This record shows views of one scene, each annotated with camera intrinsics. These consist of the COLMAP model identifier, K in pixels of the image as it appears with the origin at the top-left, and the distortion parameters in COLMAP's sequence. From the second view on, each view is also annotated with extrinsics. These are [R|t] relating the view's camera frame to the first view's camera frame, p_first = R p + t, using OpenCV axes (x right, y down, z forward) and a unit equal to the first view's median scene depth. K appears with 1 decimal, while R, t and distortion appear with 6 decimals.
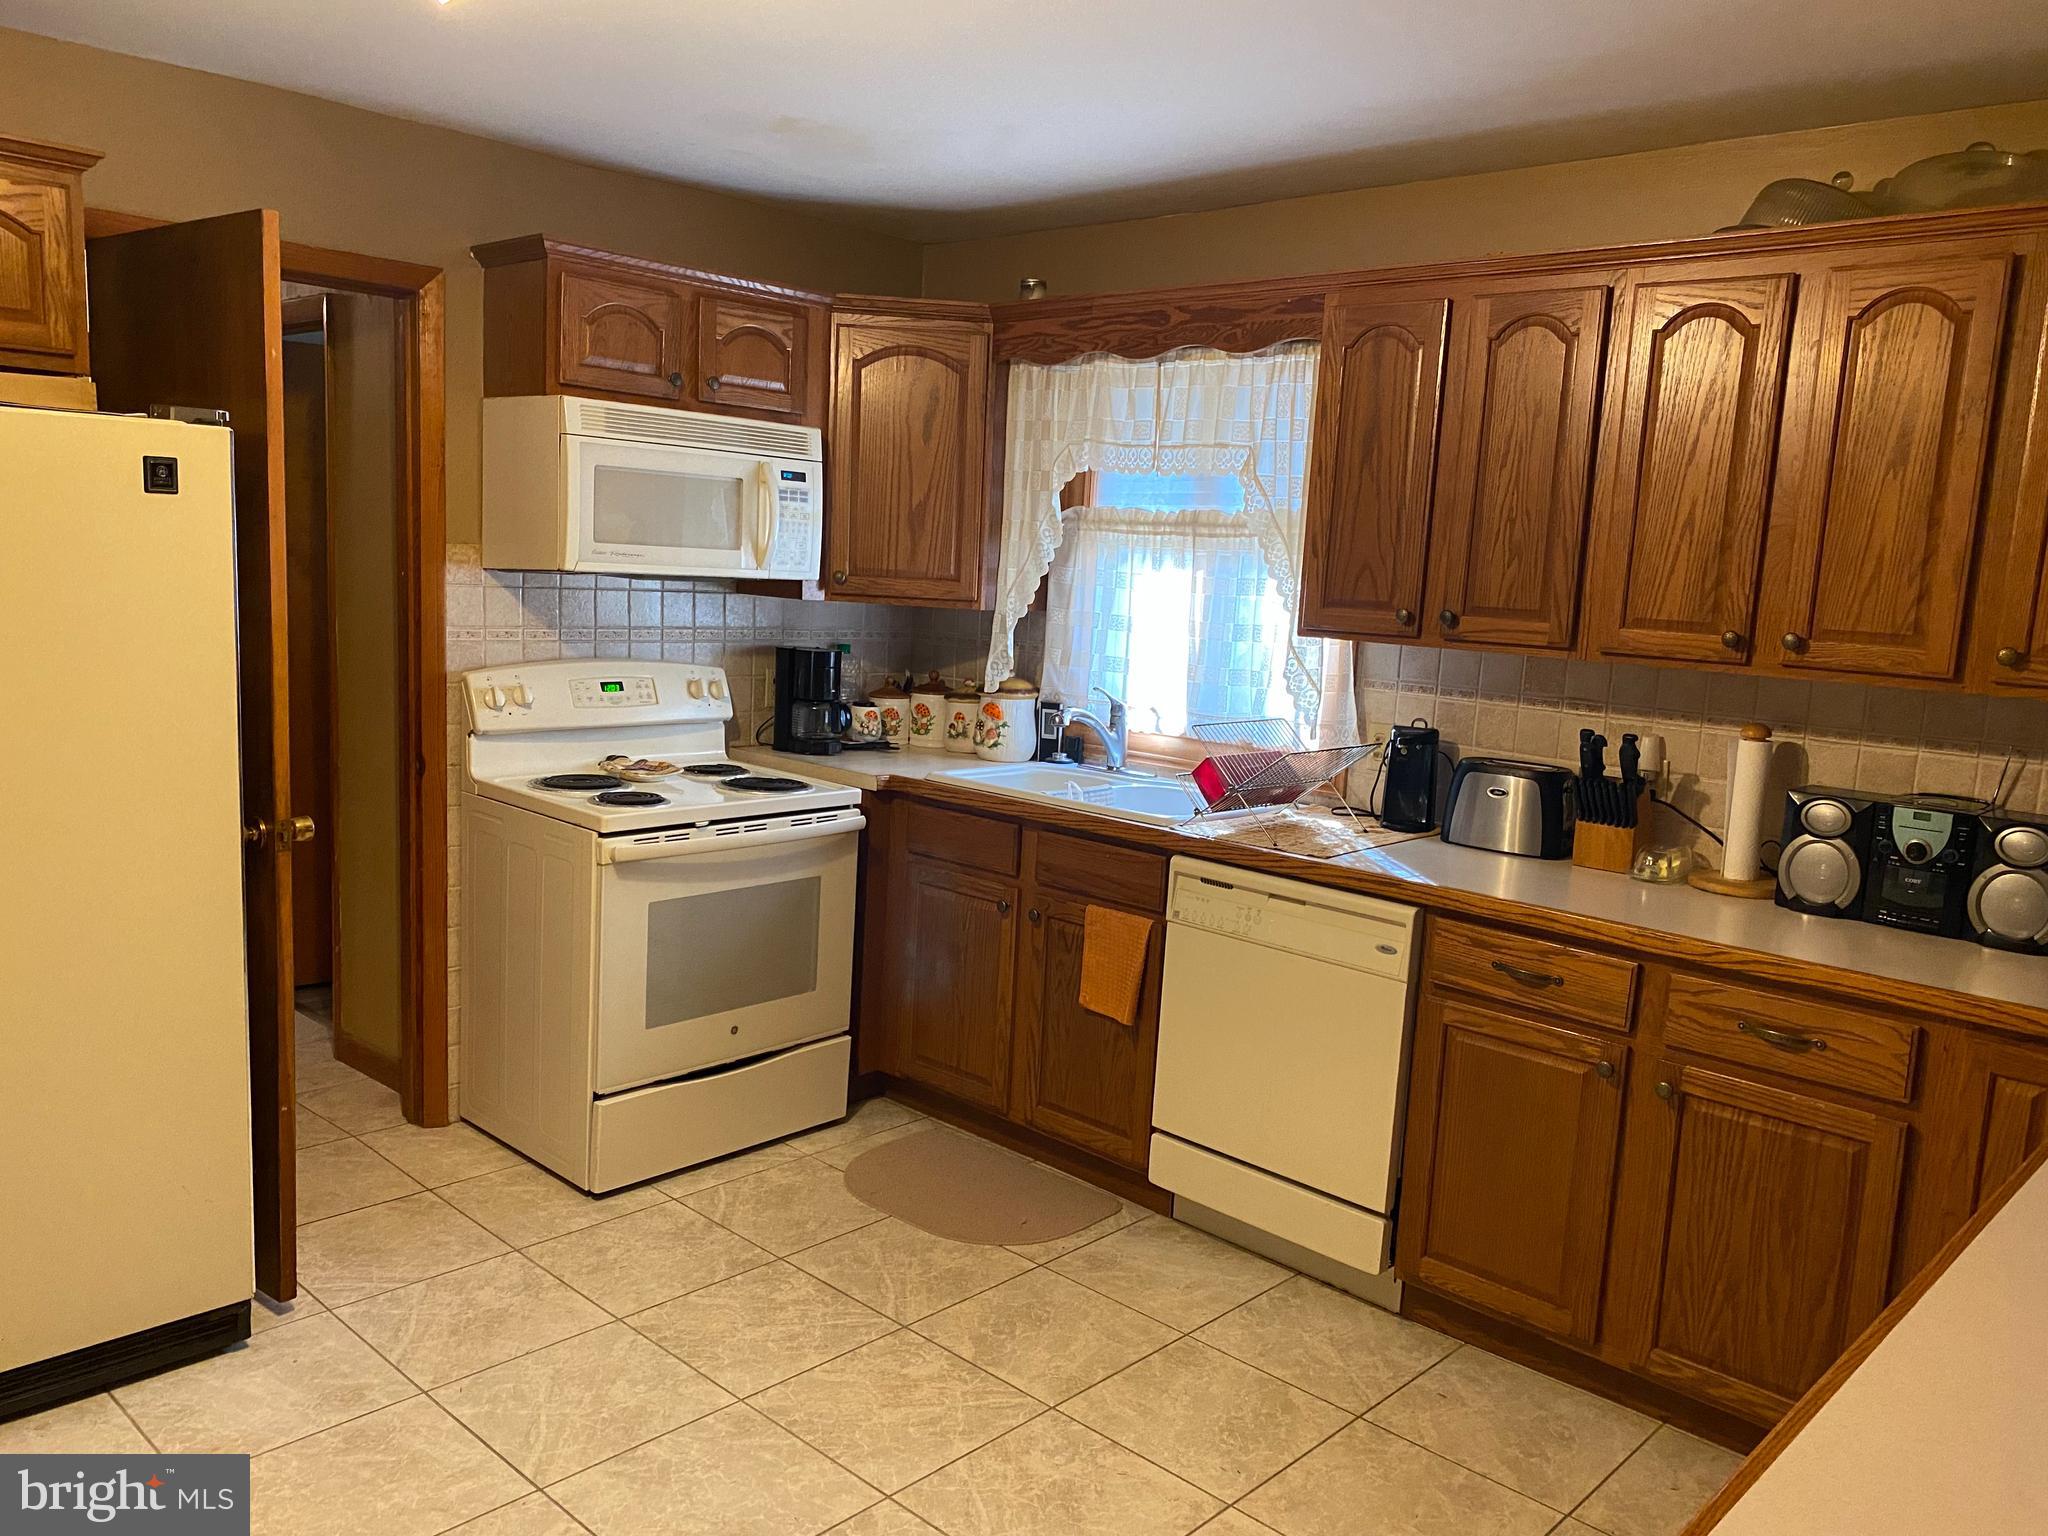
lens RADIAL K [[1570.4, 0, 1030.1], [0, 1570.4, 781.8], [0, 0, 1]] dist [0.054048, -0.066976]
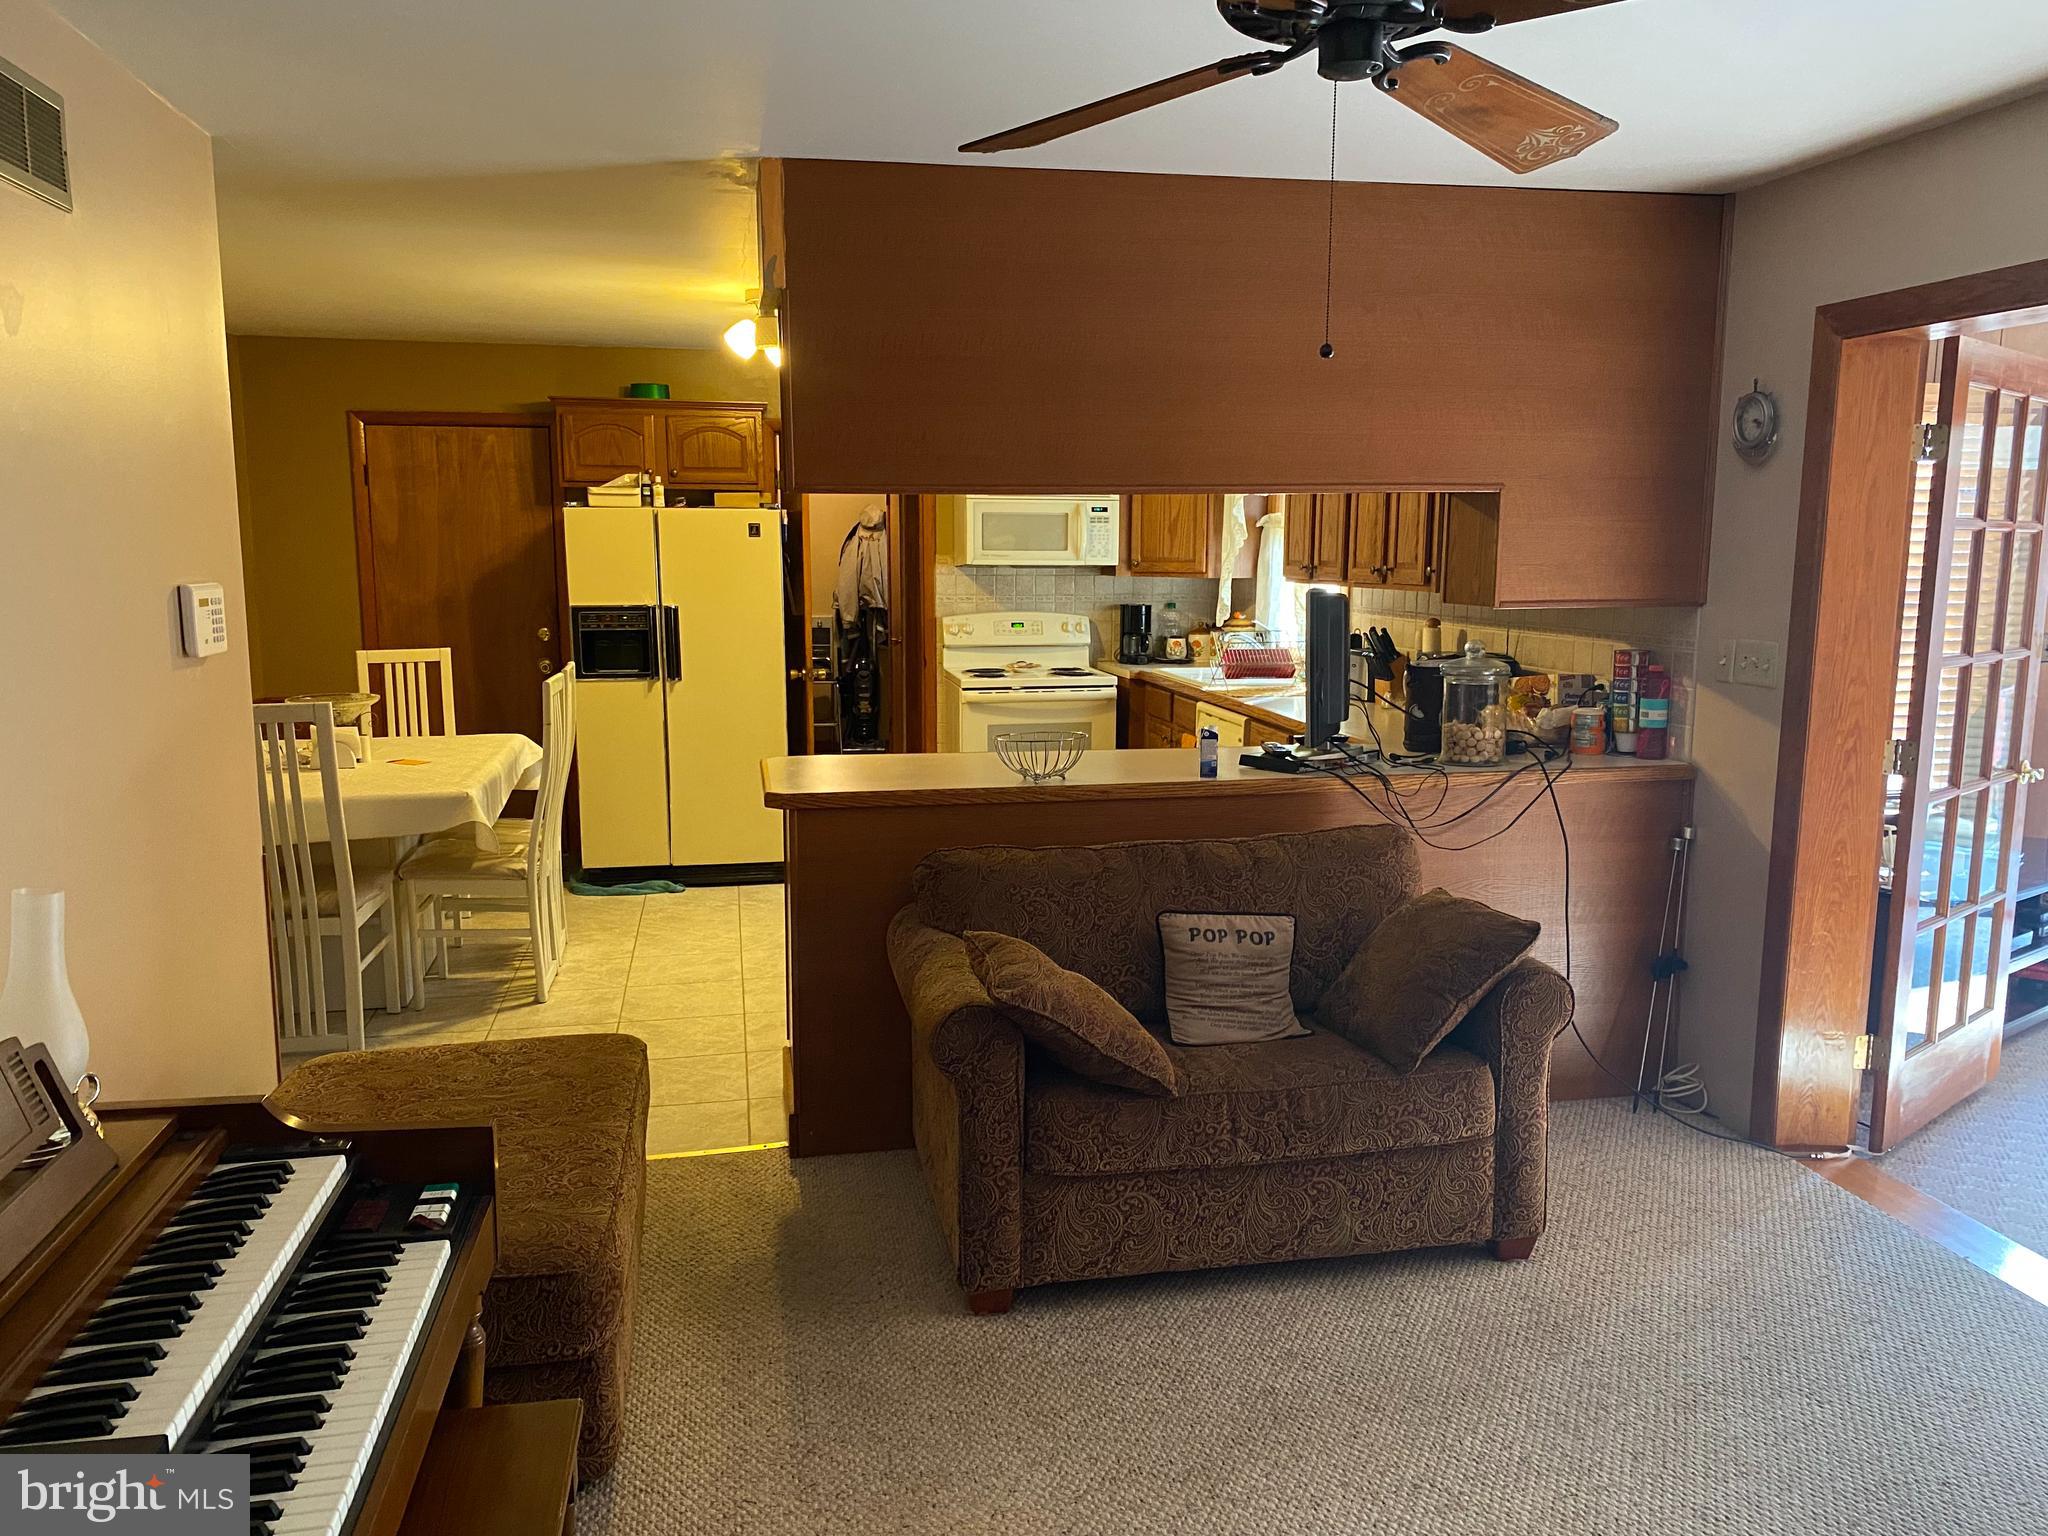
lens RADIAL K [[1570.4, 0, 1051.1], [0, 1570.4, 832.1], [0, 0, 1]] dist [0.054048, -0.066976]
pose [[0.821042, 0.055006, -0.568211, 0.974270], [-0.043844, 0.998483, 0.033305, 0.141417], [0.569181, -0.002432, 0.822209, -0.623650]]
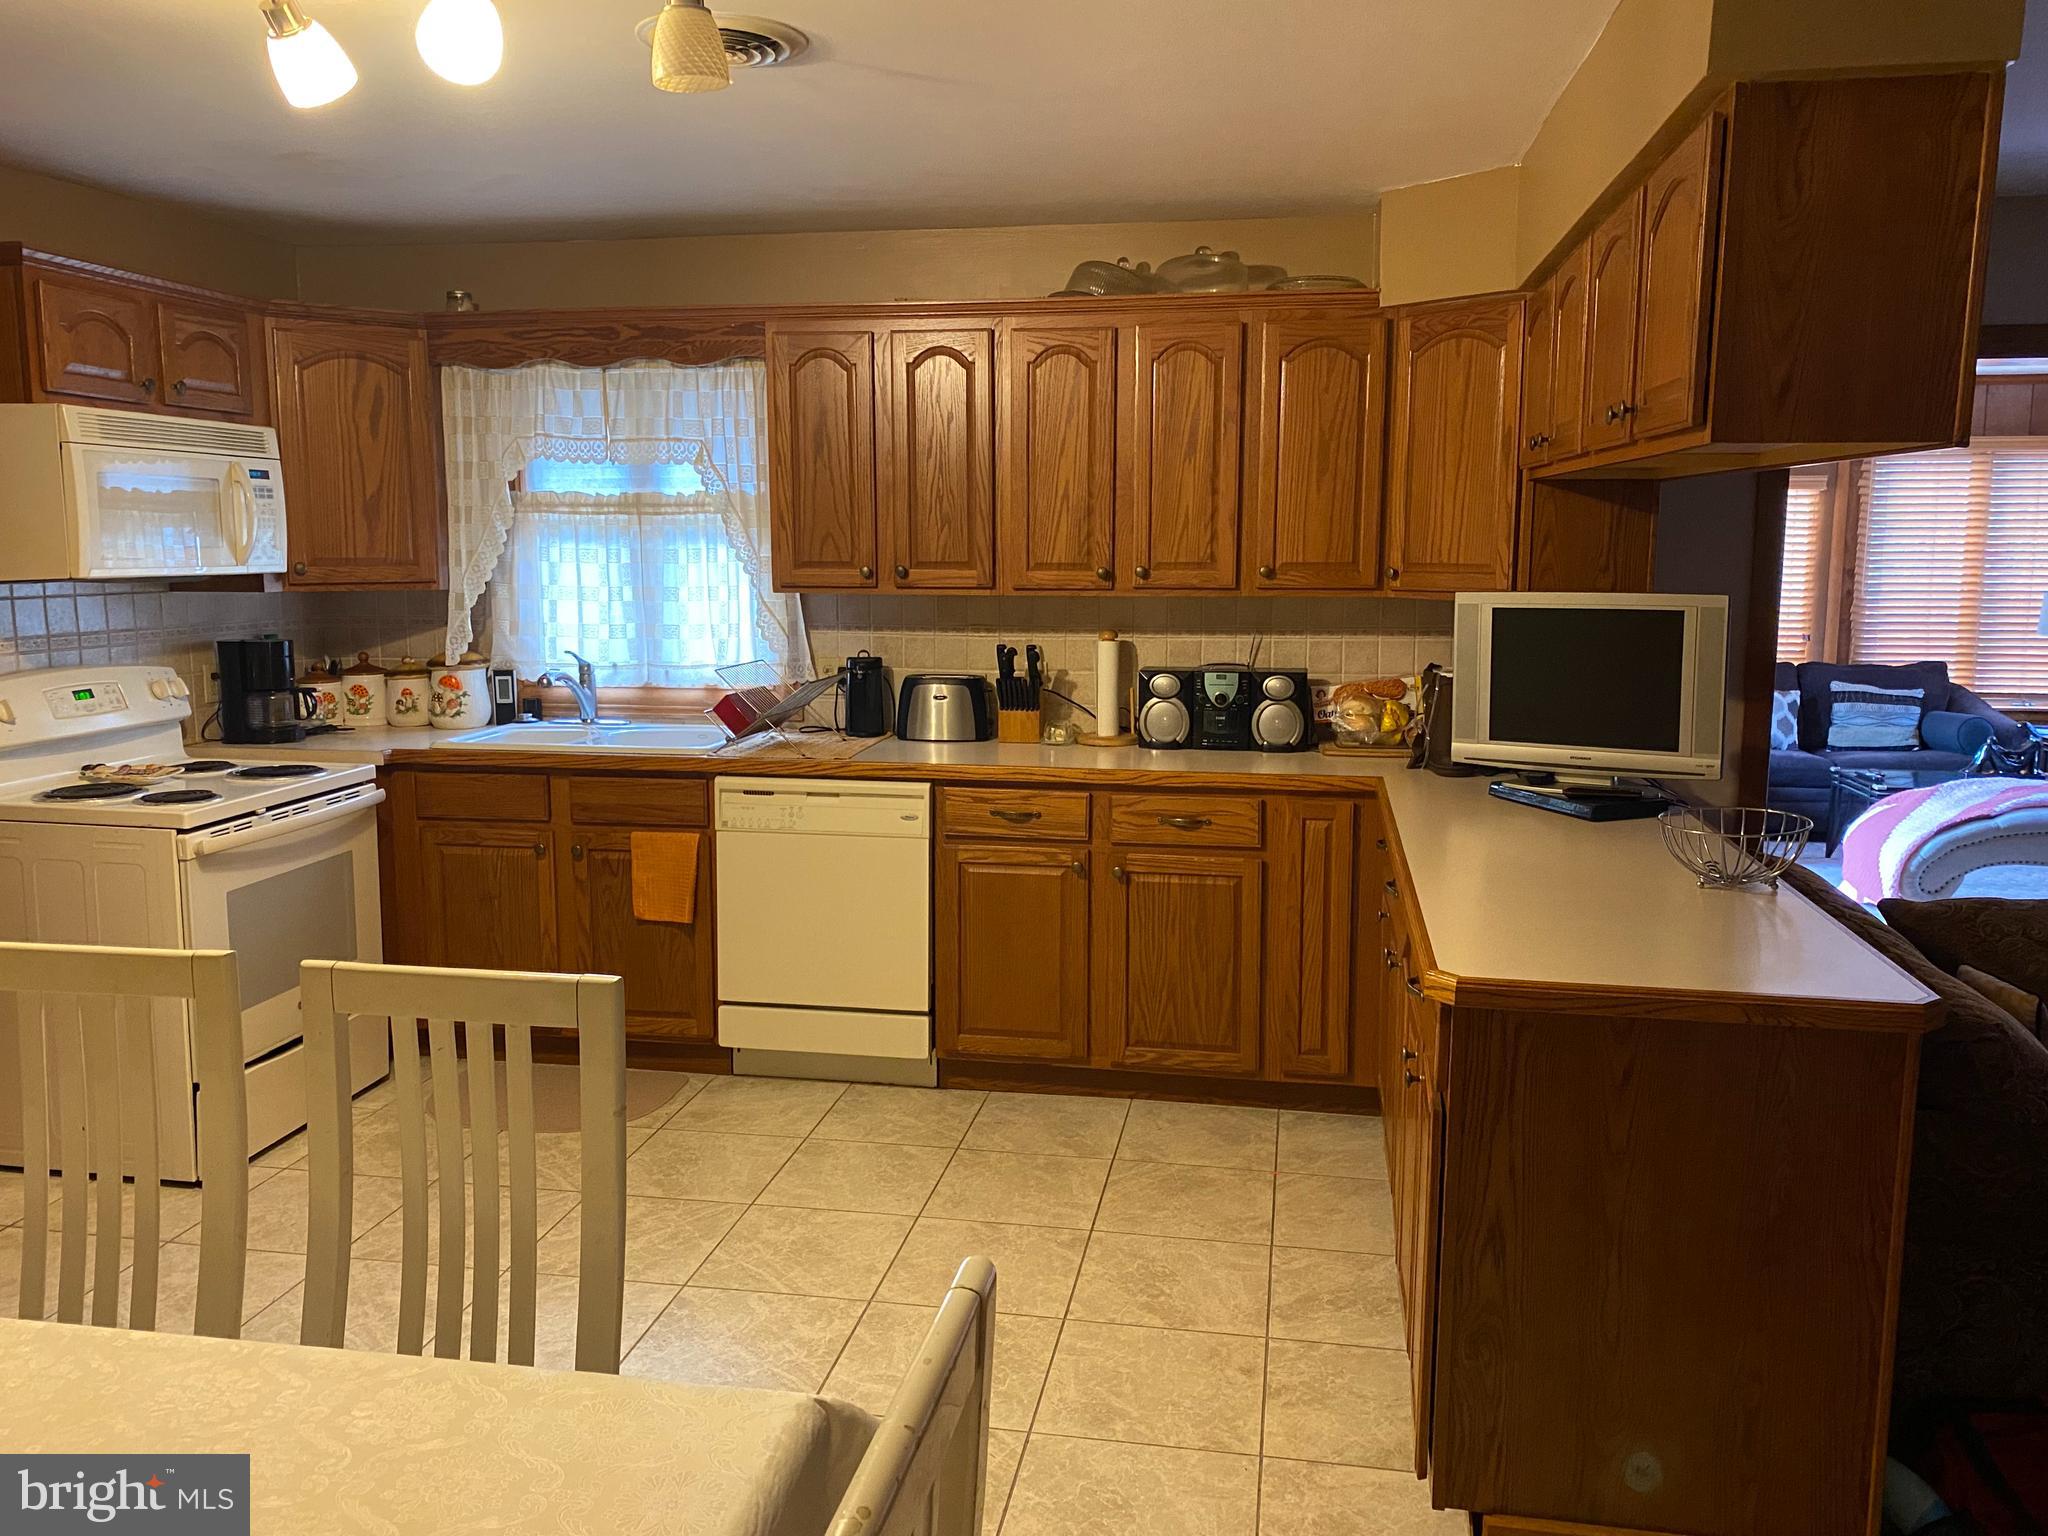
lens RADIAL K [[1570.4, 0, 1038.5], [0, 1570.4, 748.3], [0, 0, 1]] dist [0.054048, -0.066976]
pose [[0.832698, -0.124265, 0.539604, -0.340615], [0.121751, 0.991734, 0.040503, 0.005584], [-0.540176, 0.031971, 0.840944, -0.164098]]
